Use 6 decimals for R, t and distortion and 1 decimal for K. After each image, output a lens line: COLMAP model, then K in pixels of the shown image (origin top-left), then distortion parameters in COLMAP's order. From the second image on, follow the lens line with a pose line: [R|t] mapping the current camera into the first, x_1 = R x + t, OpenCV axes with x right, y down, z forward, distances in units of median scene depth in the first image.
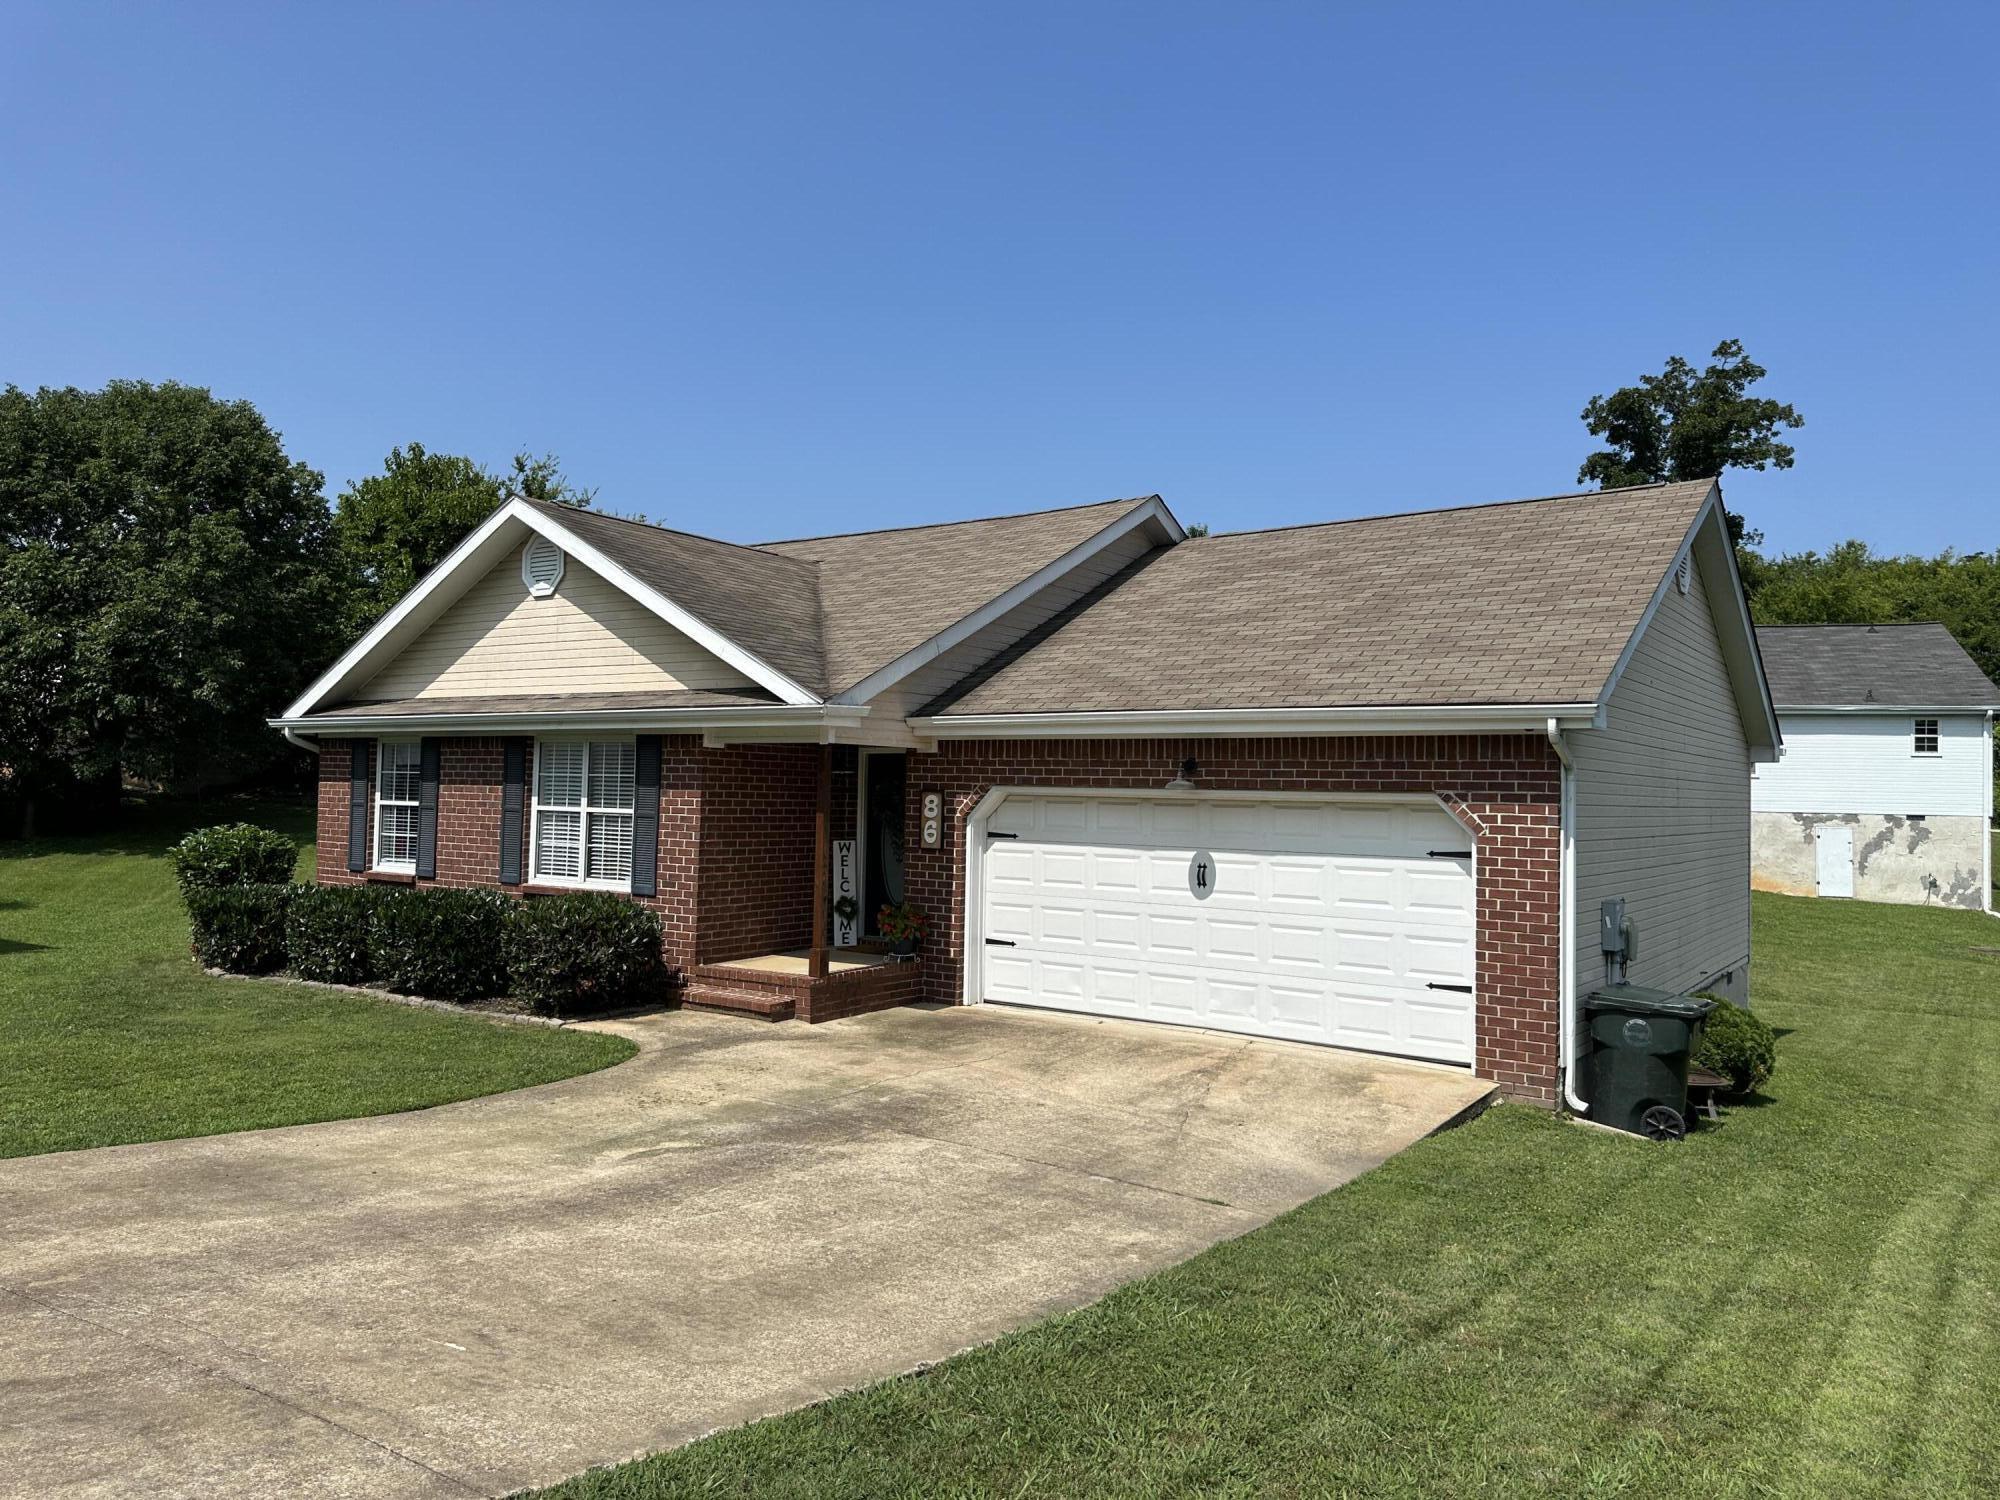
lens RADIAL K [[1388.5, 0, 1000.0], [0, 1388.5, 750.0], [0, 0, 1]] dist [0.154877, -0.274560]
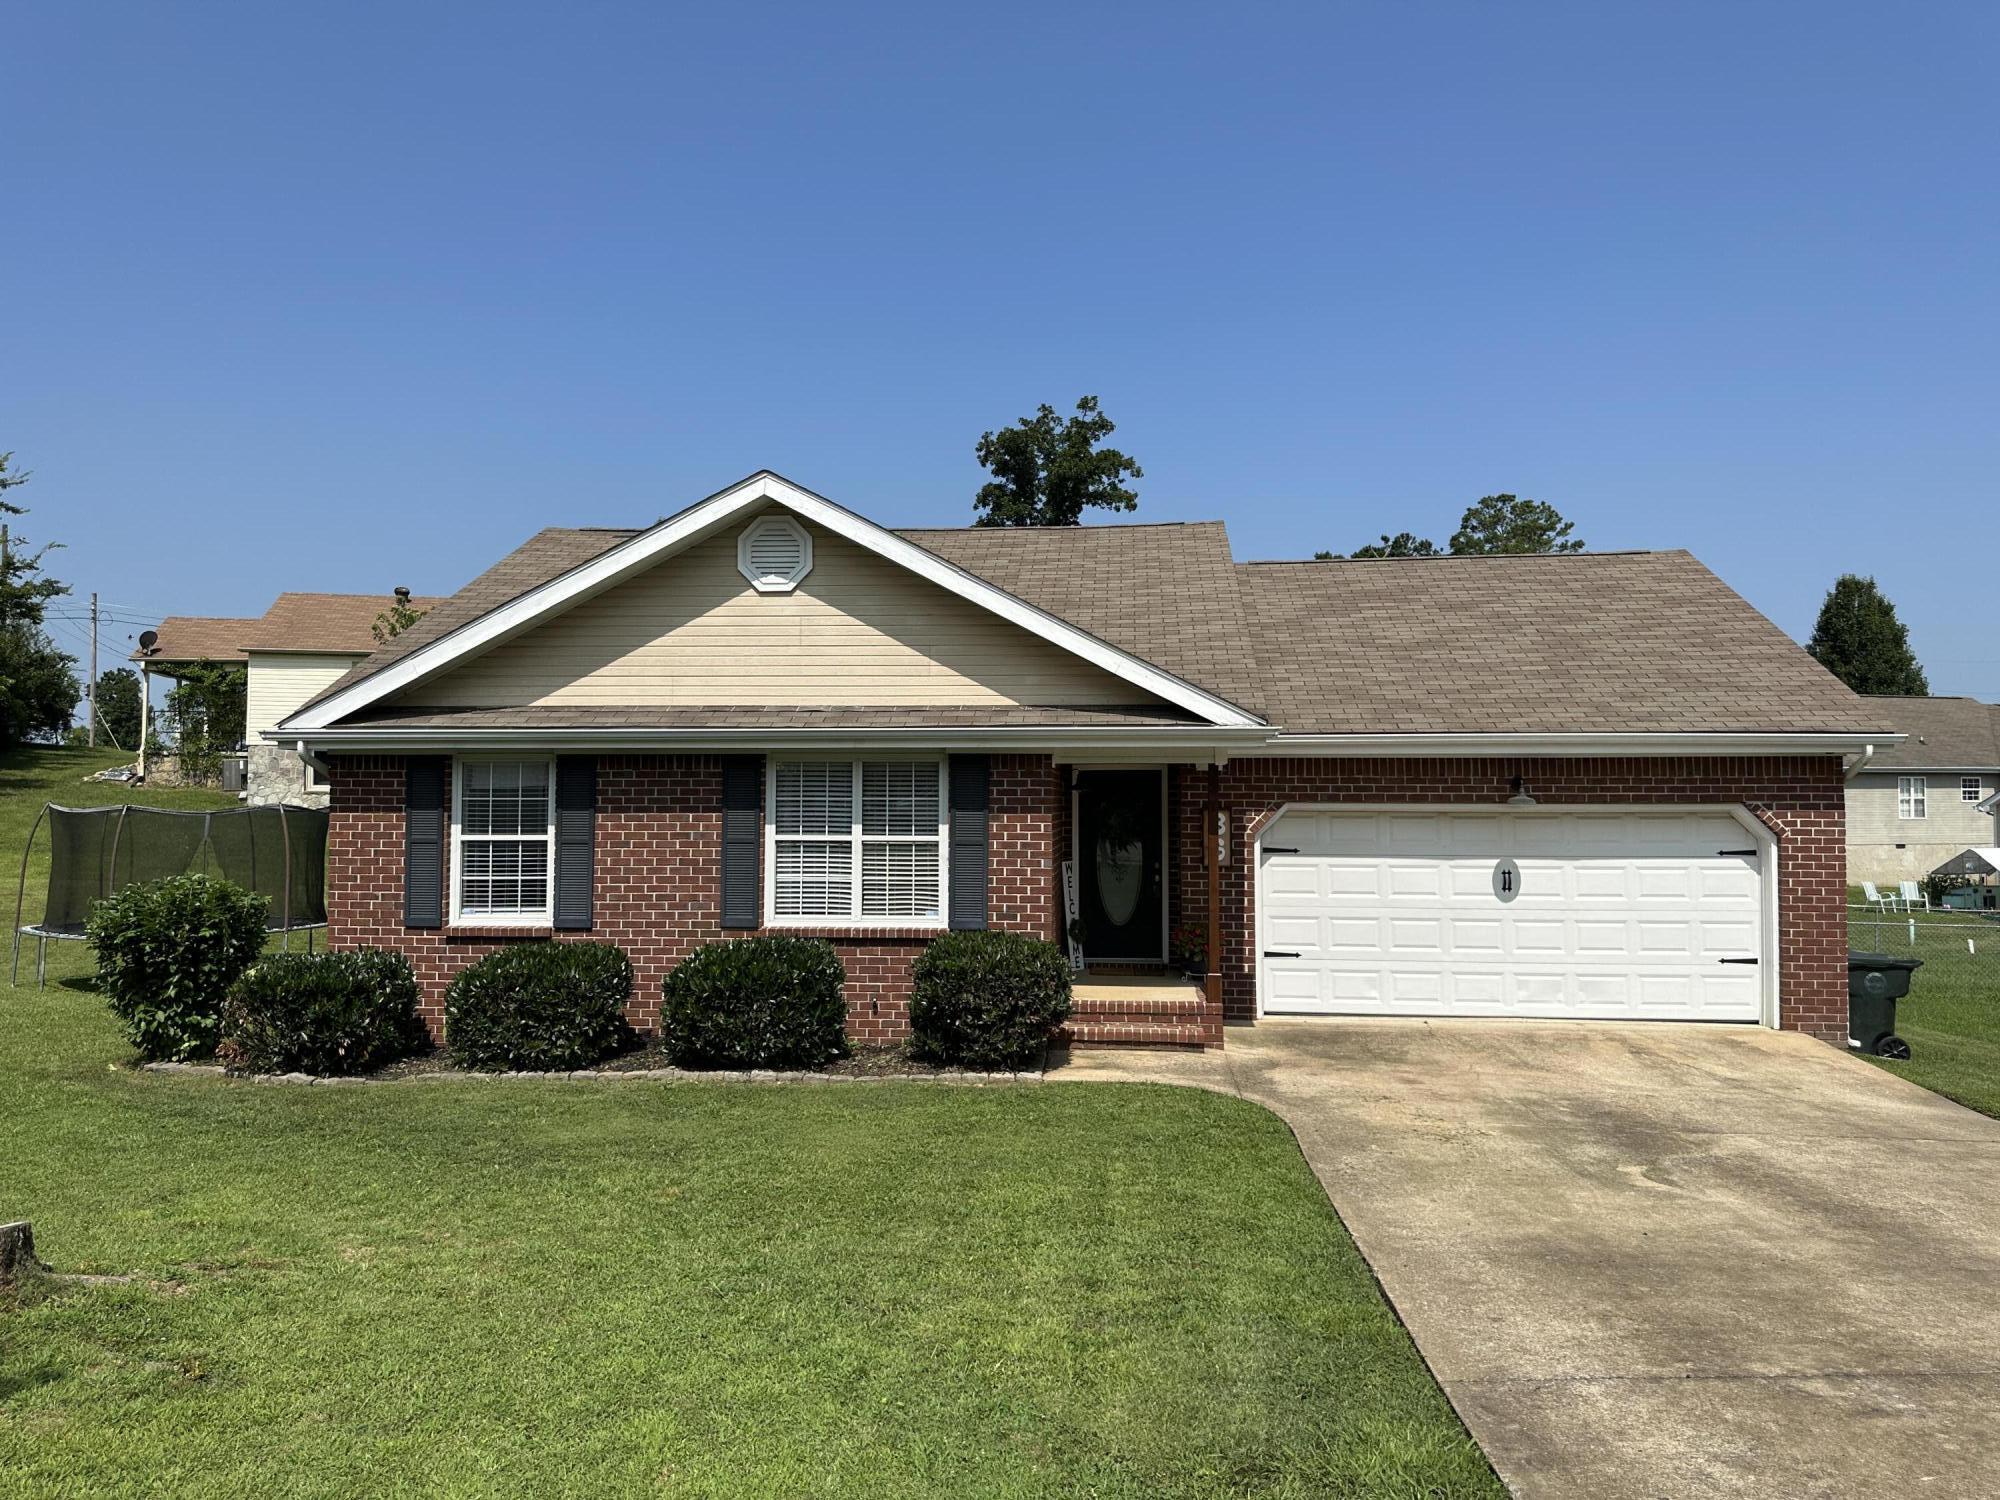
lens RADIAL K [[1388.5, 0, 1000.0], [0, 1388.5, 750.0], [0, 0, 1]] dist [0.154877, -0.274560]
pose [[0.862442, -0.003384, 0.506145, -0.645203], [0.001095, 0.999988, 0.004820, -0.016675], [-0.506155, -0.003603, 0.862435, 0.196310]]
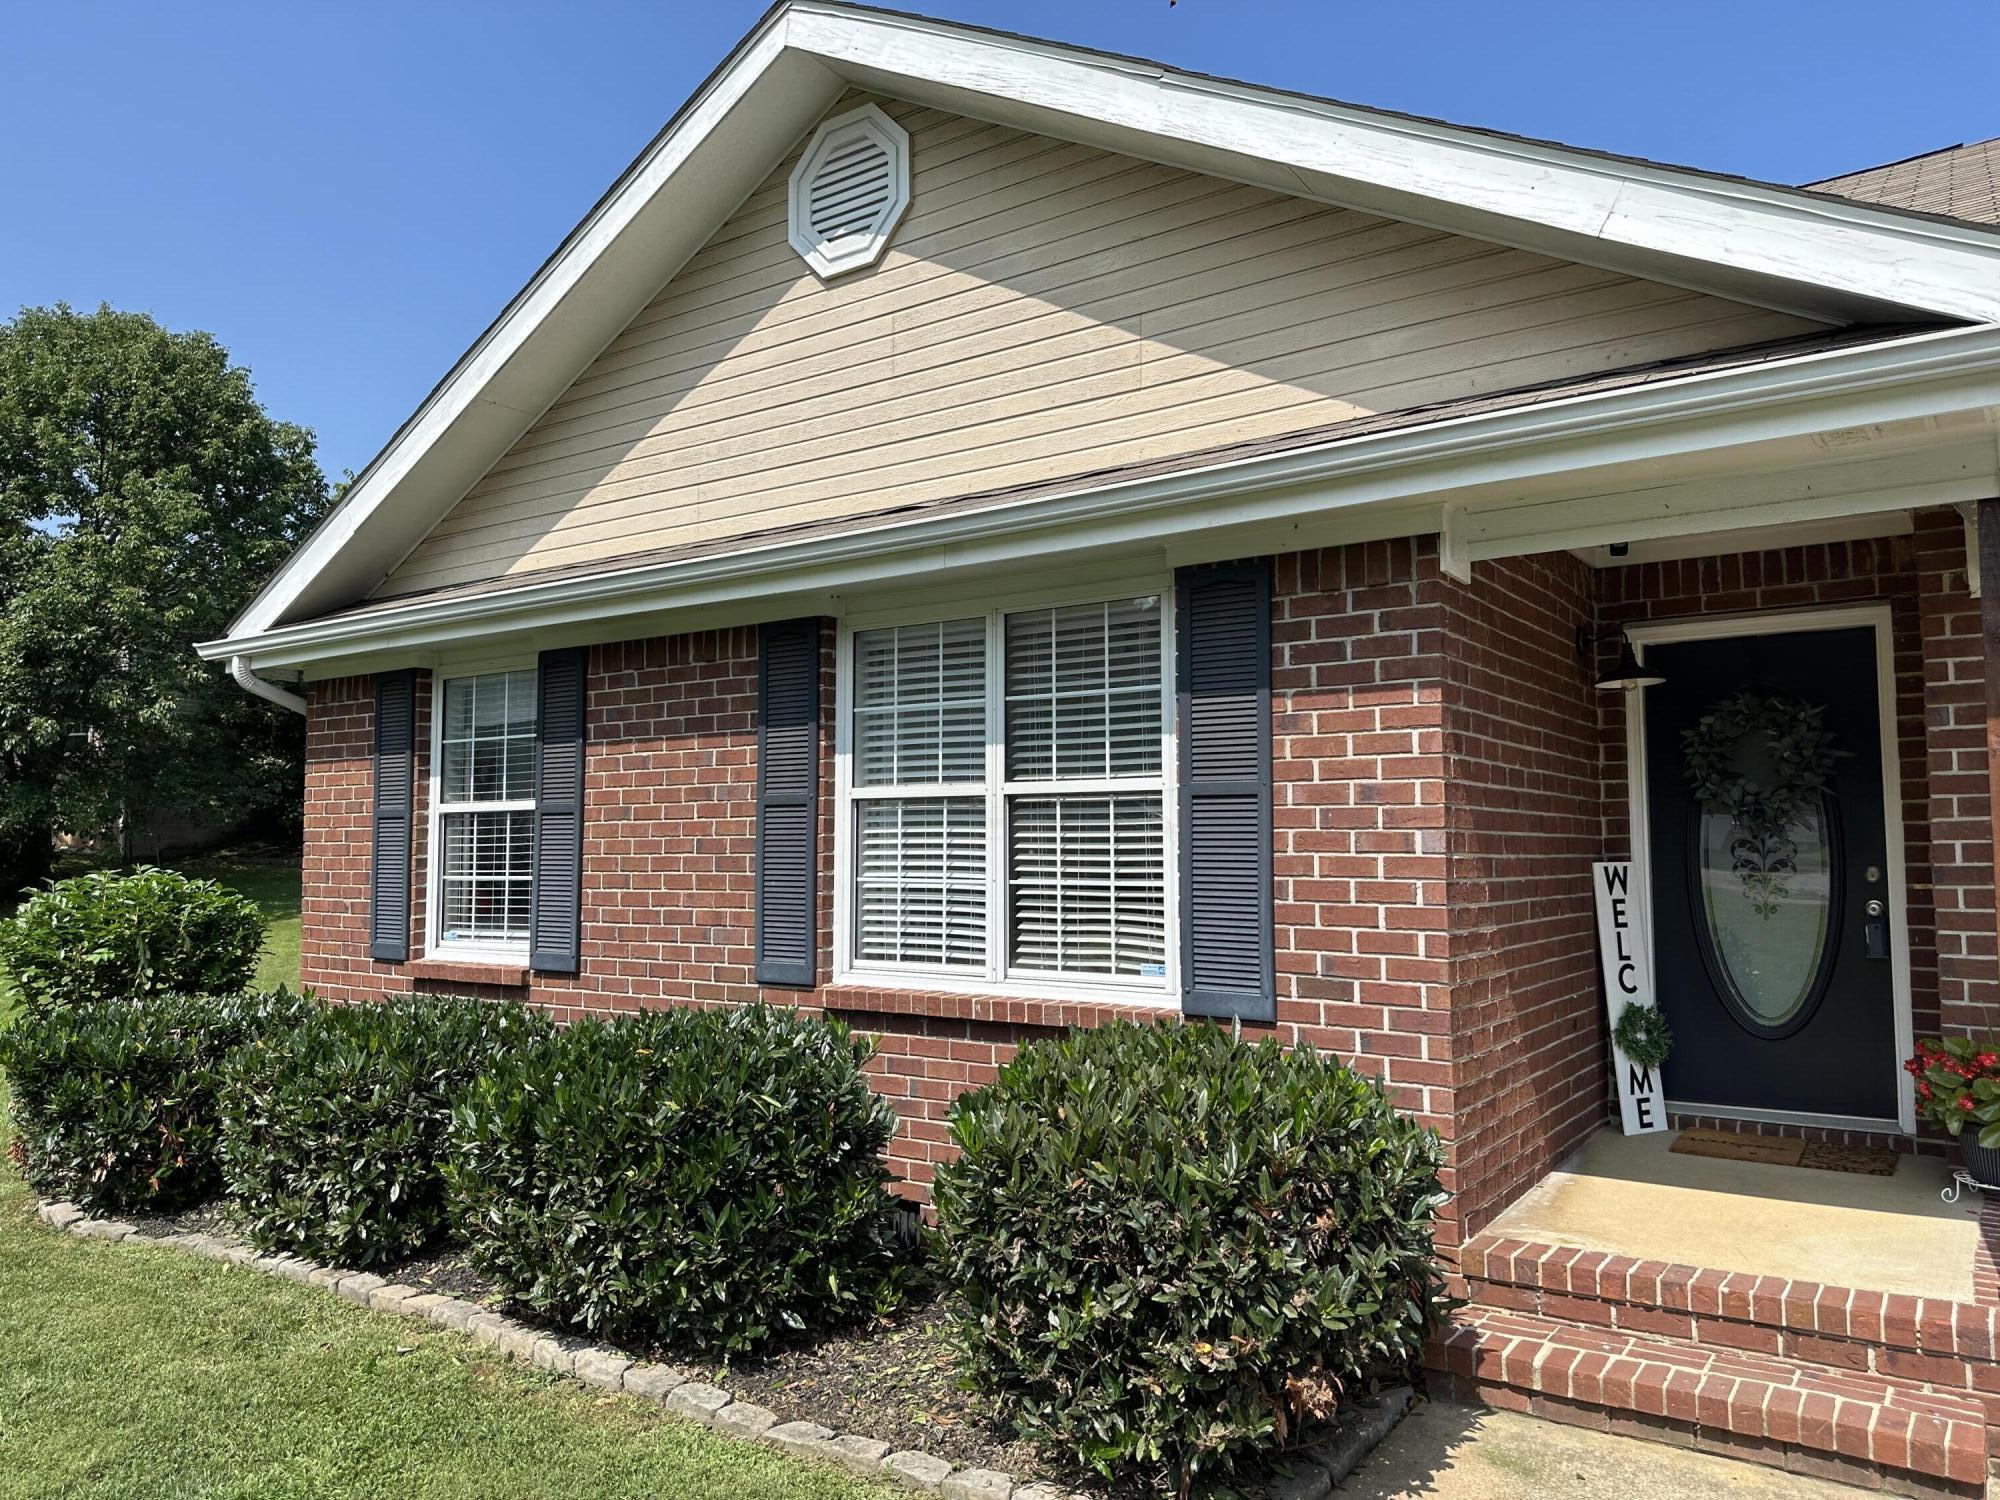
lens RADIAL K [[1386.2, 0, 1014.9], [0, 1386.2, 763.8], [0, 0, 1]] dist [0.106751, -0.143280]
pose [[0.999640, -0.023269, 0.013380, -0.288715], [0.023683, 0.999218, -0.031677, 0.046359], [-0.012632, 0.031983, 0.999409, 0.607897]]
